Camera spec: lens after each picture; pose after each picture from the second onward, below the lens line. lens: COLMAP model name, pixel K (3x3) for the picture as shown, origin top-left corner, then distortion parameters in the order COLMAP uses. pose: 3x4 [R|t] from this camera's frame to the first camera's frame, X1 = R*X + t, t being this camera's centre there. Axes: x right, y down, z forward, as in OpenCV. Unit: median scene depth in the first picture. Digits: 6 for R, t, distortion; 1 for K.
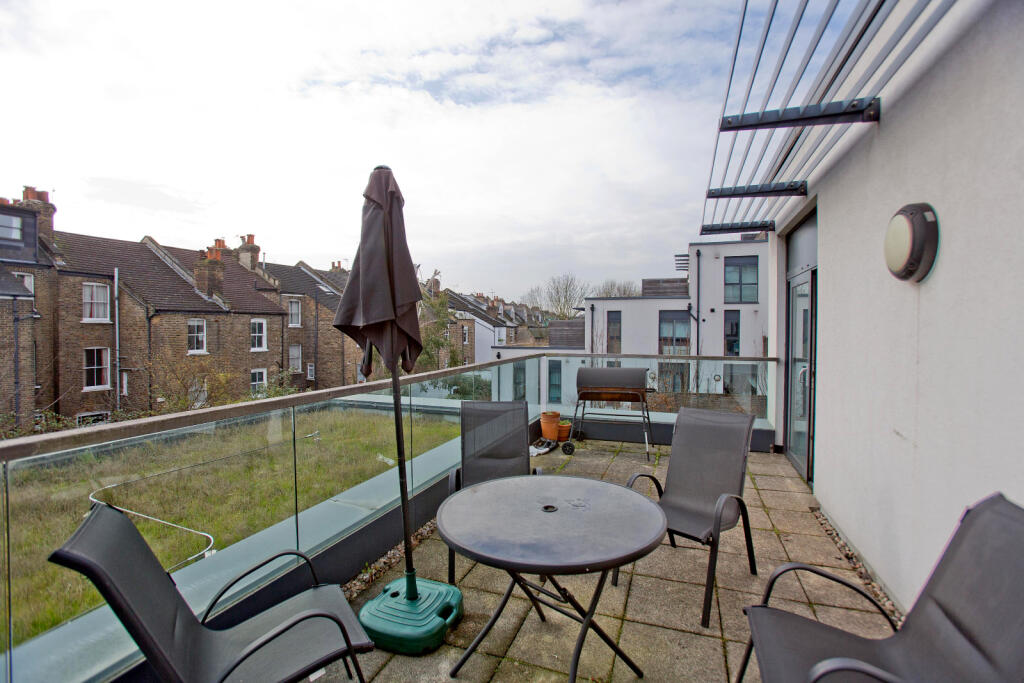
lens RADIAL K [[466.2, 0, 512.4], [0, 466.2, 338.7], [0, 0, 1]] dist [-0.002170, 0.000401]
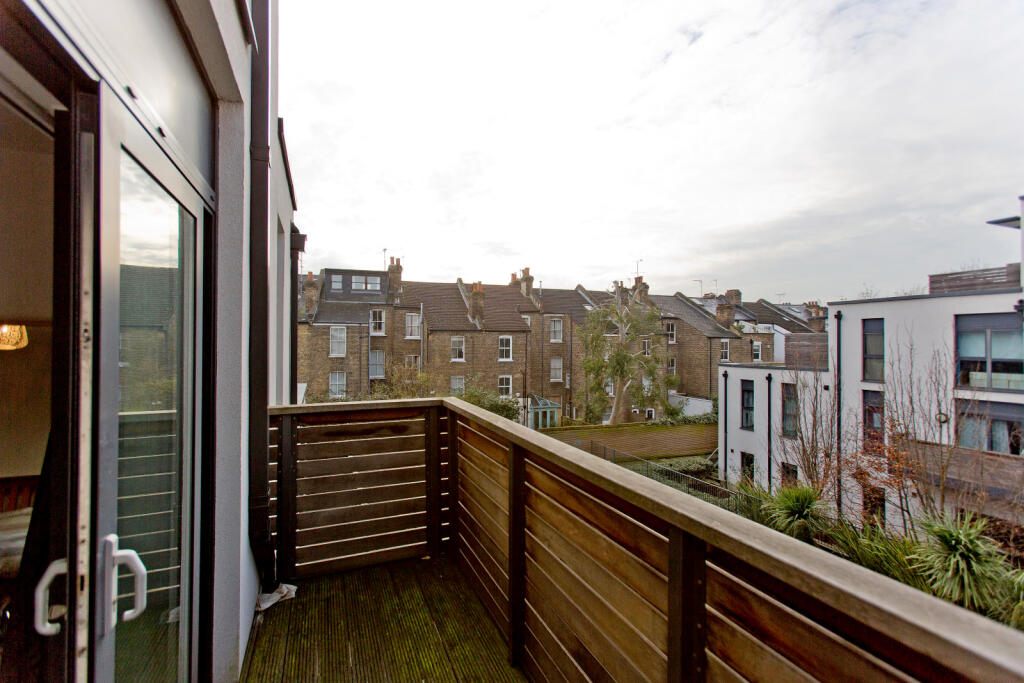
lens RADIAL K [[466.2, 0, 518.8], [0, 466.2, 340.6], [0, 0, 1]] dist [-0.002170, 0.000401]
pose [[0.691317, -0.002704, -0.722547, 0.366855], [-0.019094, 0.999575, -0.022009, -0.001675], [0.722299, 0.029011, 0.690972, 0.148326]]
